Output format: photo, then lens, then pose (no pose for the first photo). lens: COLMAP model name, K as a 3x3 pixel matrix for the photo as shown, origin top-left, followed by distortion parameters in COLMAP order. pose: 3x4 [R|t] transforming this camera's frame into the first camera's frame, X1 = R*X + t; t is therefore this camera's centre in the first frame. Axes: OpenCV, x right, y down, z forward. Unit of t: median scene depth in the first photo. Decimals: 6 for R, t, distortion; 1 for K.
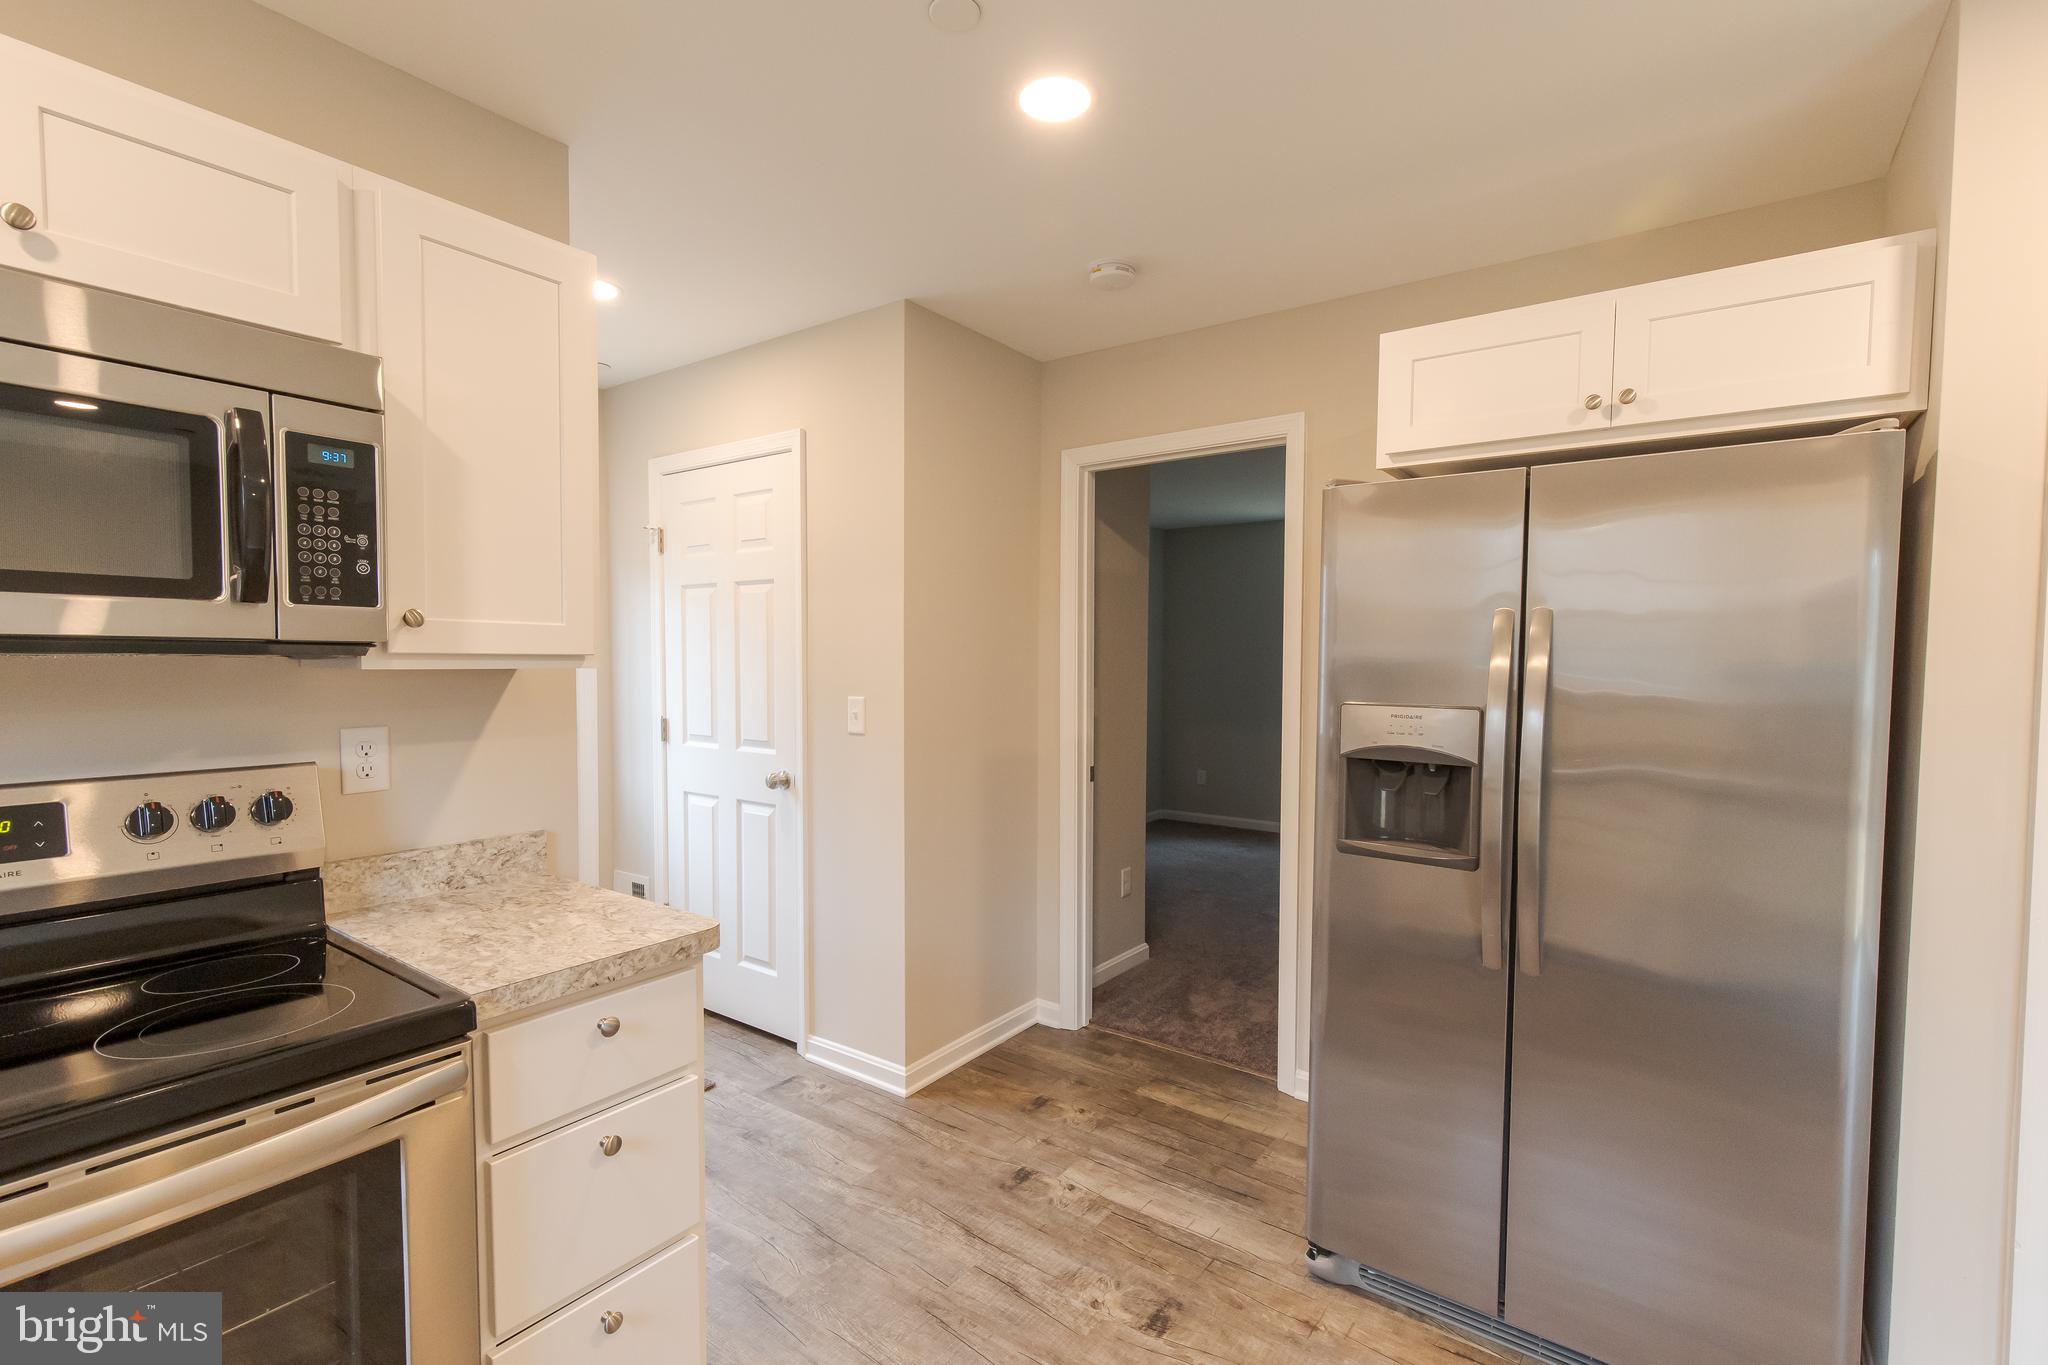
lens RADIAL K [[924.8, 0, 1020.0], [0, 924.8, 693.8], [0, 0, 1]] dist [0.009918, -0.004183]
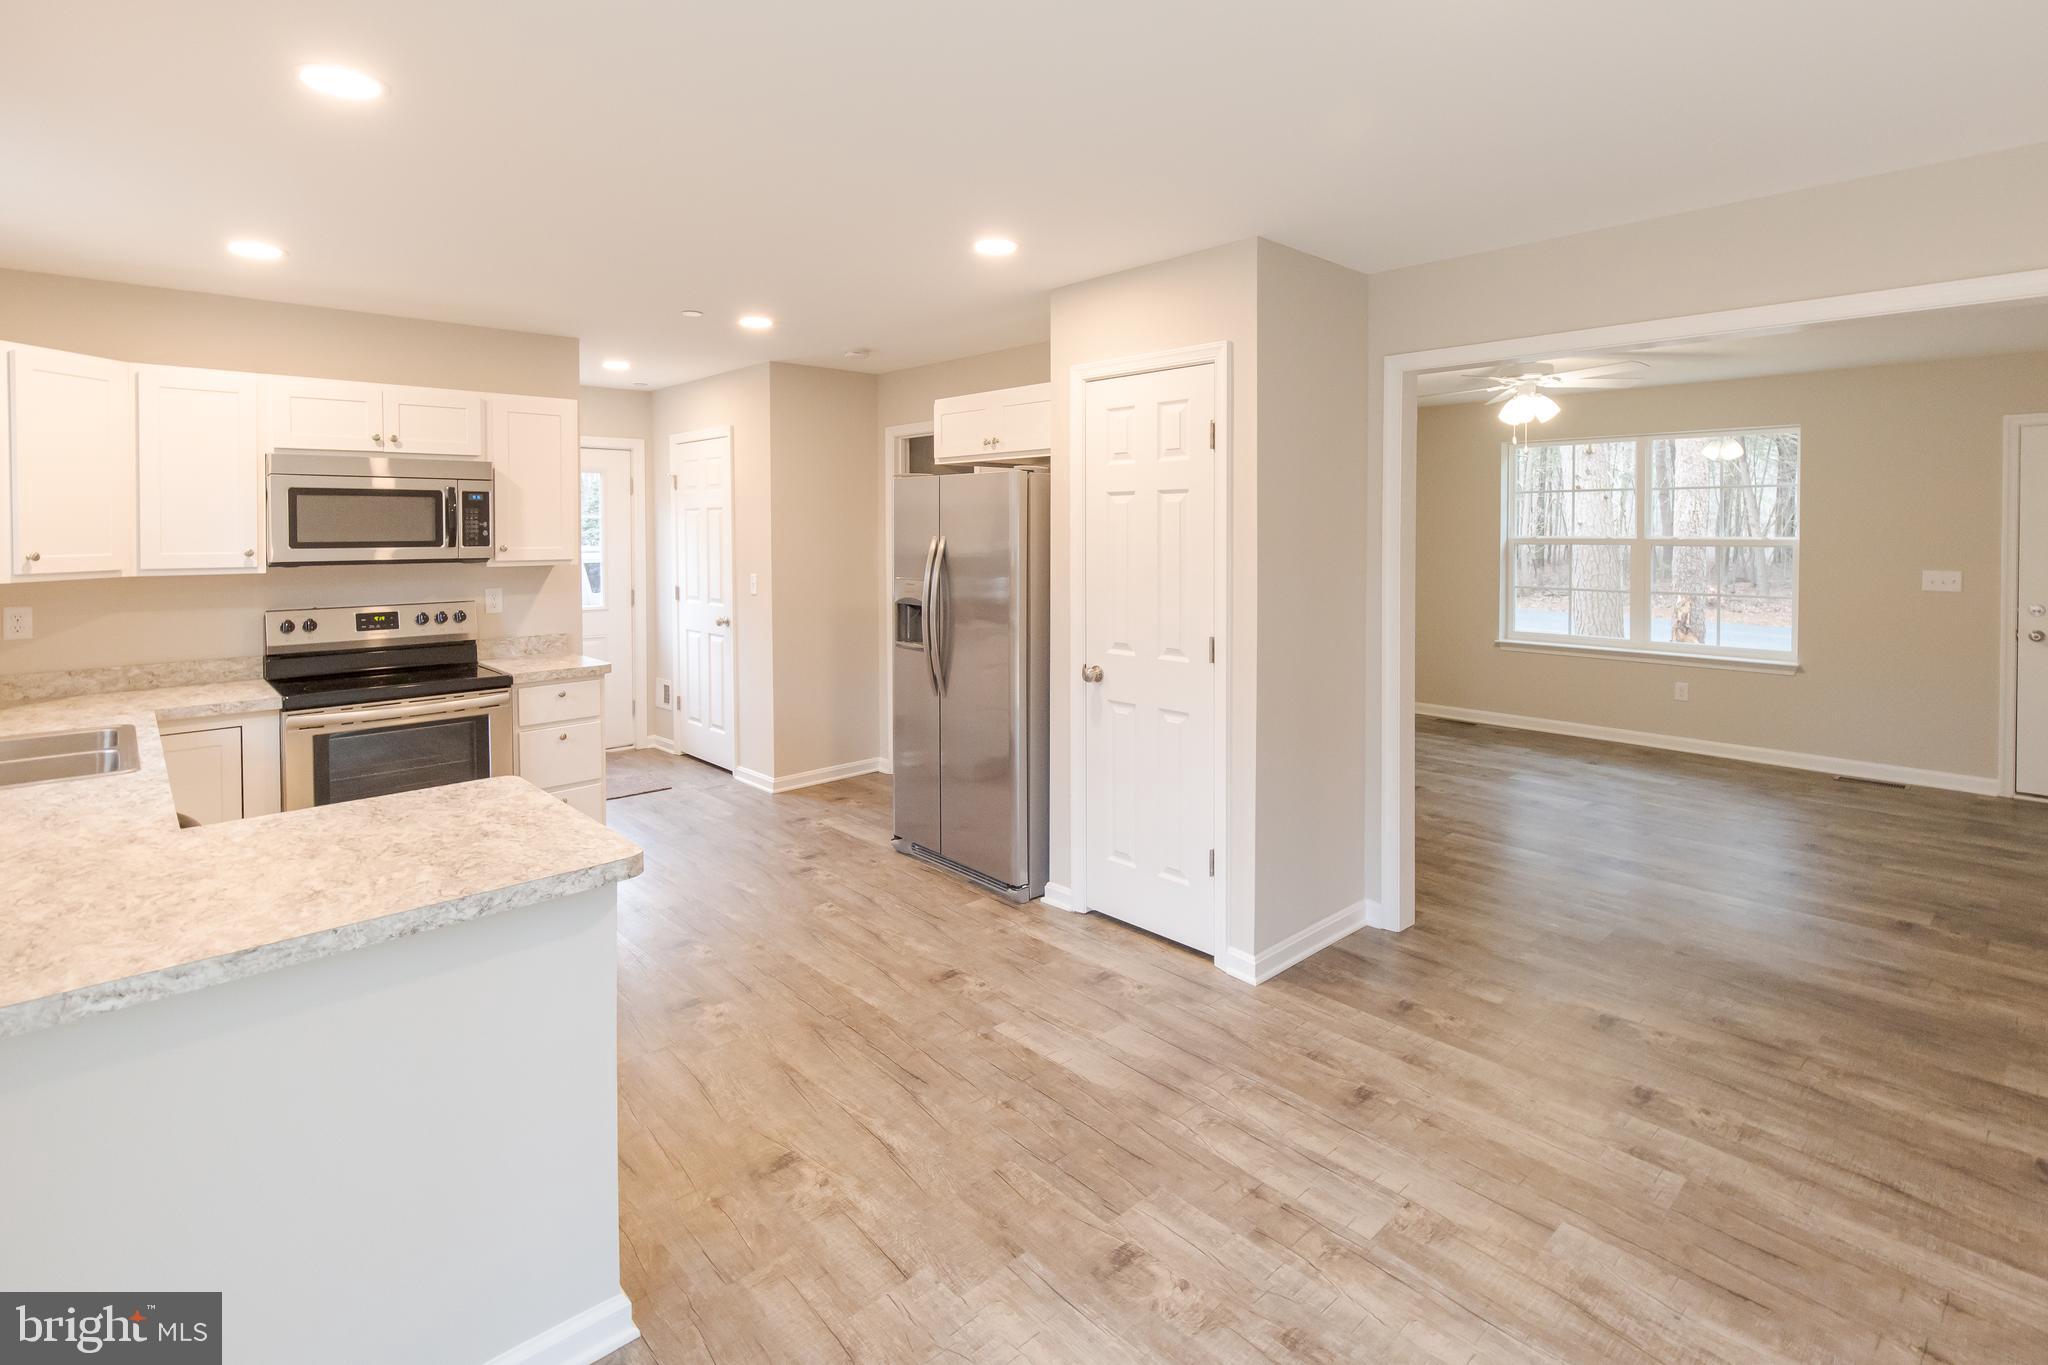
lens RADIAL K [[976.0, 0, 1019.8], [0, 976.0, 544.0], [0, 0, 1]] dist [0.000337, -0.000369]
pose [[0.981575, -0.006134, -0.190981, 0.974379], [0.002049, 0.999765, -0.021584, -0.019024], [0.191069, 0.020795, 0.981356, -1.079807]]
